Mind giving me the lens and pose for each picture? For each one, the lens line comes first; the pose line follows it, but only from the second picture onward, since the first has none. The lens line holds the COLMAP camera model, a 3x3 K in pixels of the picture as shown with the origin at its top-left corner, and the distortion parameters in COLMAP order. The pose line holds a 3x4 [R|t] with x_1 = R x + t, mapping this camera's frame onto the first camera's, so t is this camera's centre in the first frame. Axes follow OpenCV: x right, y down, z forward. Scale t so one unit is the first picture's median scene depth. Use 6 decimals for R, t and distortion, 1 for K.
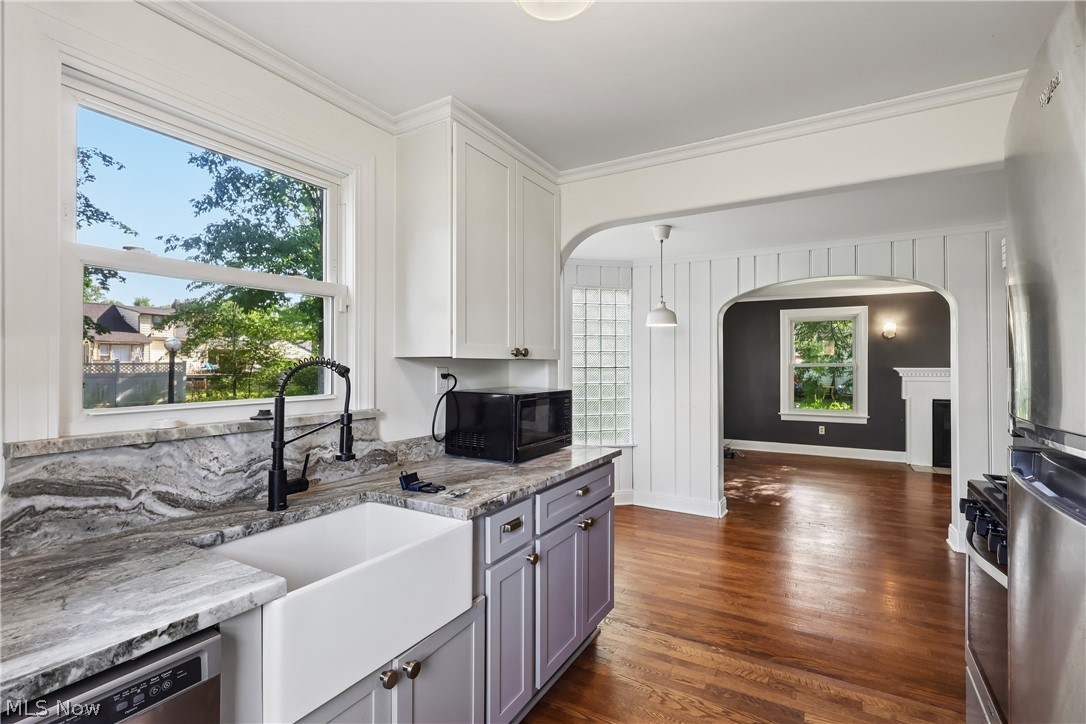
lens RADIAL K [[505.8, 0, 545.7], [0, 505.8, 358.9], [0, 0, 1]] dist [-0.001234, -0.000242]
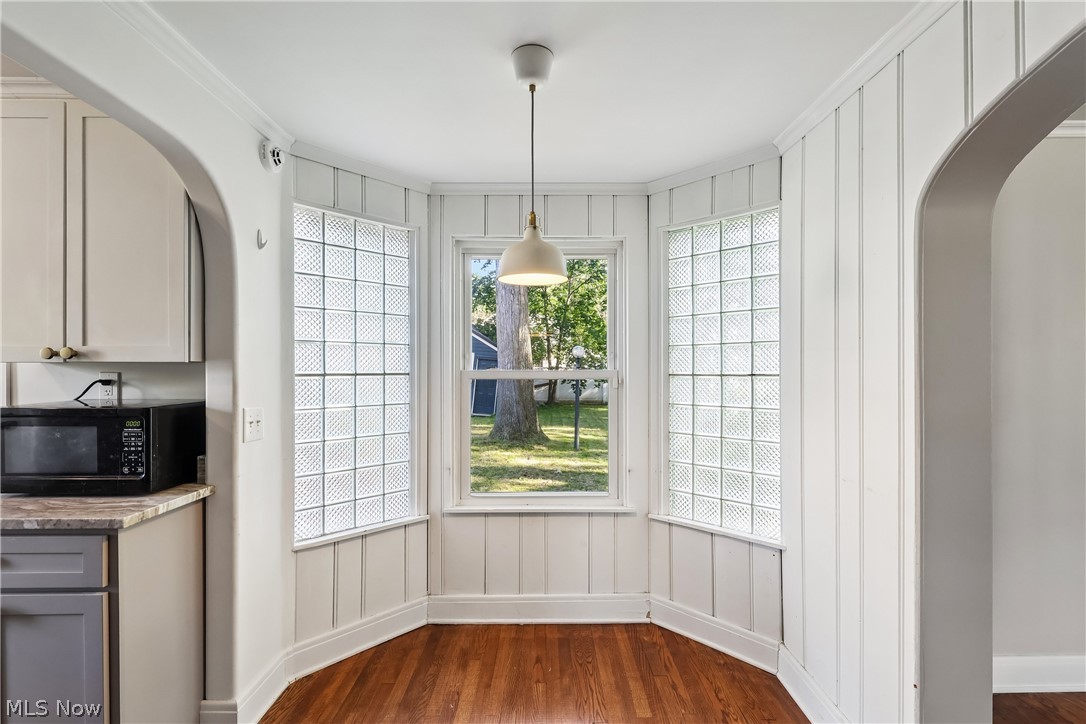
lens RADIAL K [[507.1, 0, 544.9], [0, 507.1, 369.9], [0, 0, 1]] dist [-0.001167, -0.000437]
pose [[0.505114, 0.001156, -0.863052, 0.316349], [0.002864, 0.999991, 0.003015, 0.006682], [0.863048, -0.003995, 0.505106, 0.401018]]
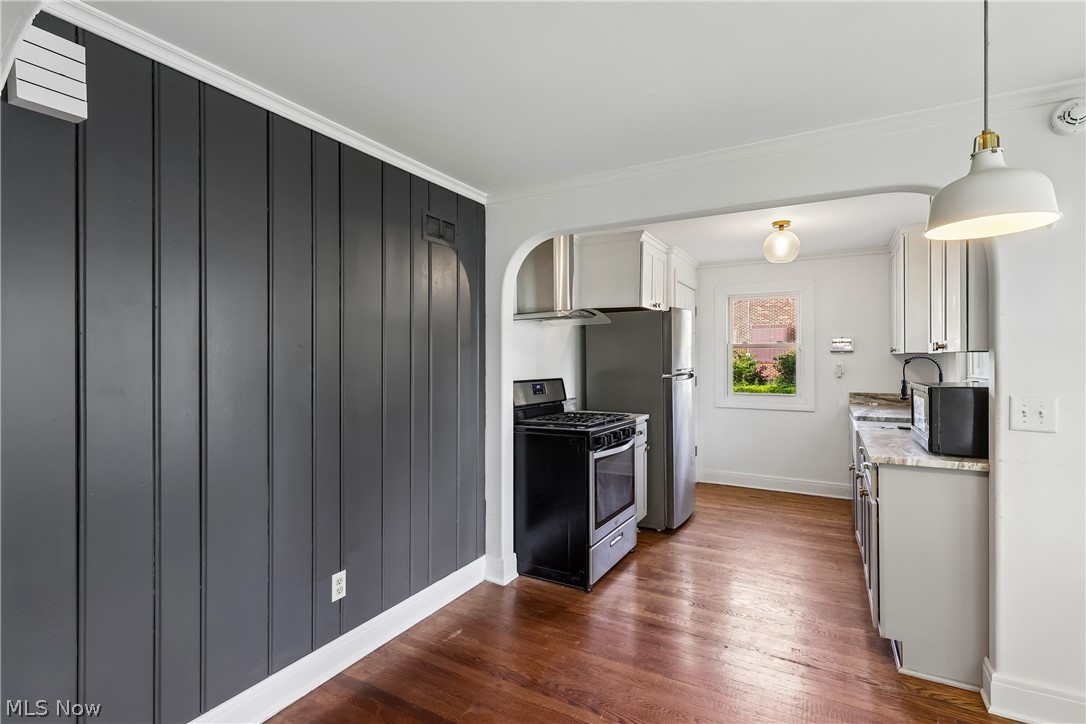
lens RADIAL K [[505.8, 0, 545.7], [0, 505.8, 358.9], [0, 0, 1]] dist [-0.001234, -0.000242]
pose [[-0.999972, 0.001441, -0.007311, 0.254036], [0.001479, 0.999986, -0.005104, 0.008610], [0.007303, -0.005115, -0.999960, 0.671453]]
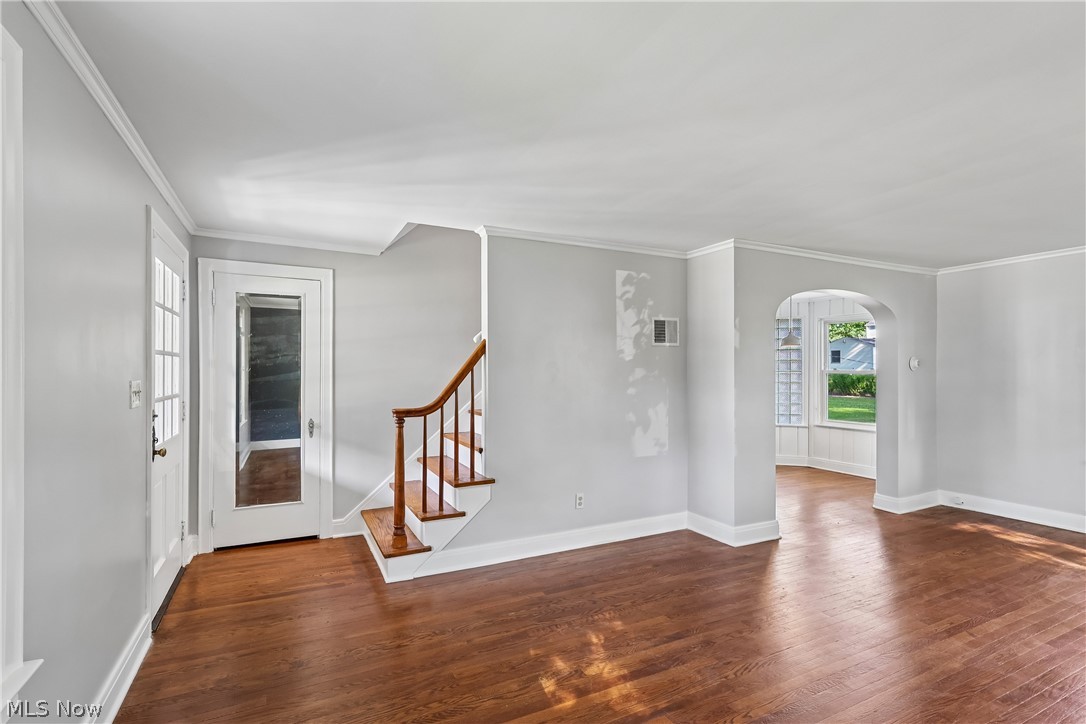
lens RADIAL K [[515.8, 0, 547.2], [0, 515.8, 368.6], [0, 0, 1]] dist [0.002169, 0.001049]
pose [[-0.552205, -0.000547, -0.833708, 1.085019], [0.005193, 0.999978, -0.004095, 0.006810], [0.833692, -0.006591, -0.552190, 0.654028]]
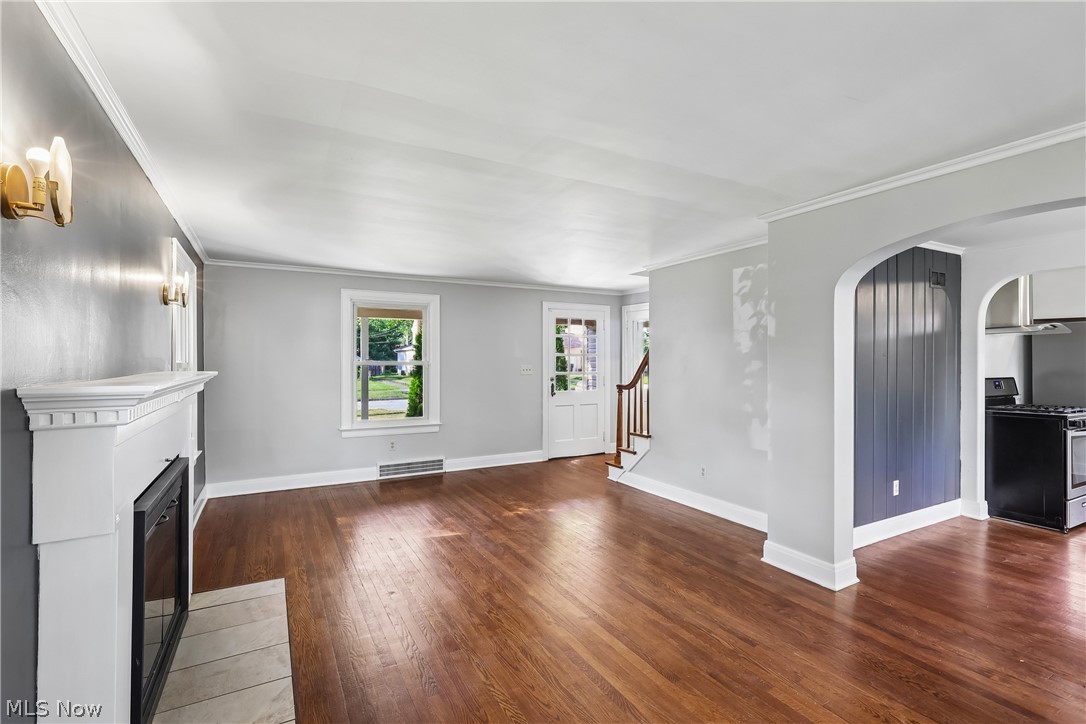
lens RADIAL K [[498.8, 0, 543.0], [0, 498.8, 362.0], [0, 0, 1]] dist [-0.002352, 0.000002]
pose [[-0.855918, 0.001084, 0.517111, 0.431410], [-0.001117, 0.999992, -0.003944, 0.009049], [-0.517111, -0.003953, -0.855909, 1.040887]]
